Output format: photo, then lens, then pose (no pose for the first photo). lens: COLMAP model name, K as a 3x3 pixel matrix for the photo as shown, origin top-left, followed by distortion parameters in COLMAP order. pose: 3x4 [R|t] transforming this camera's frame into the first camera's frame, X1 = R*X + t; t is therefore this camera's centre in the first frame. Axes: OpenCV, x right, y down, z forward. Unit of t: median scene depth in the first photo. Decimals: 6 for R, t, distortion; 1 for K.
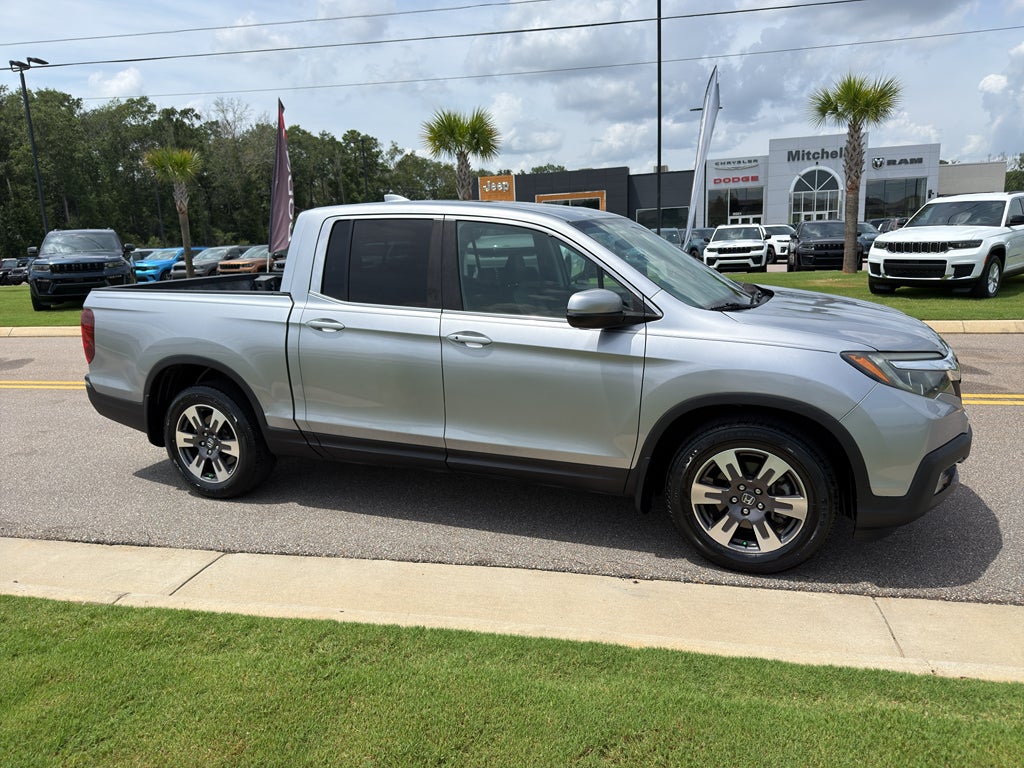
lens RADIAL K [[726.9, 0, 520.4], [0, 726.9, 387.7], [0, 0, 1]] dist [0.061104, -0.096191]
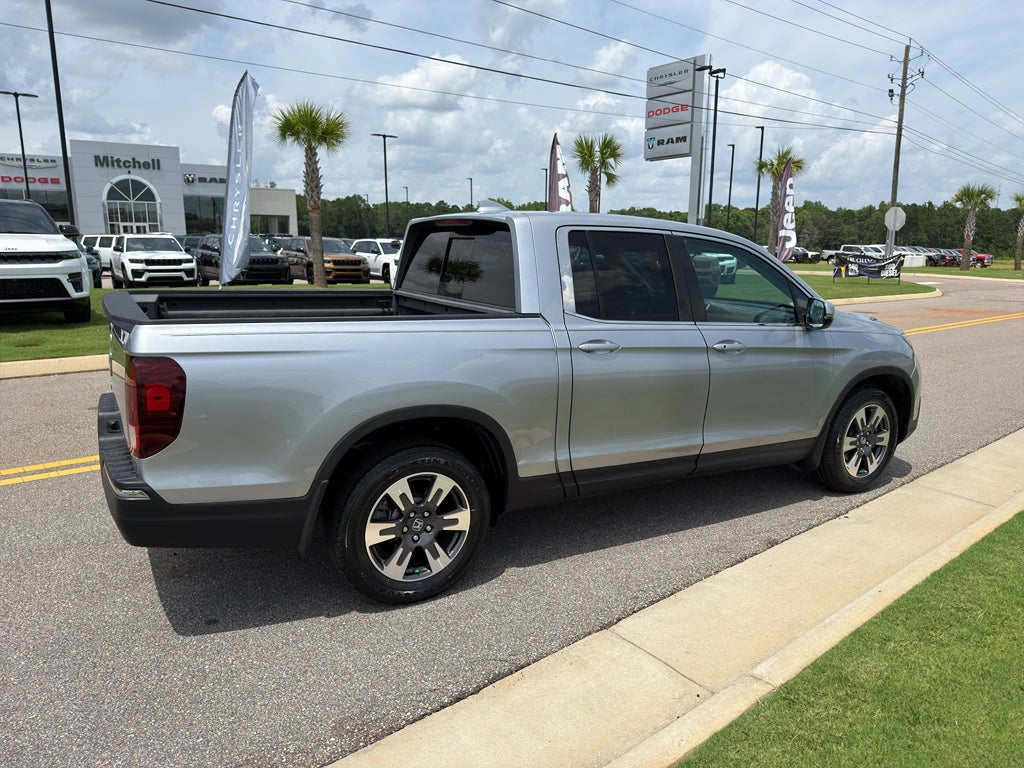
lens RADIAL K [[728.2, 0, 528.4], [0, 728.2, 386.9], [0, 0, 1]] dist [0.043969, -0.069924]
pose [[0.593774, -0.112113, 0.796783, -0.352715], [0.127870, 0.990809, 0.044123, -0.029583], [-0.794407, 0.075685, 0.602652, 0.182682]]
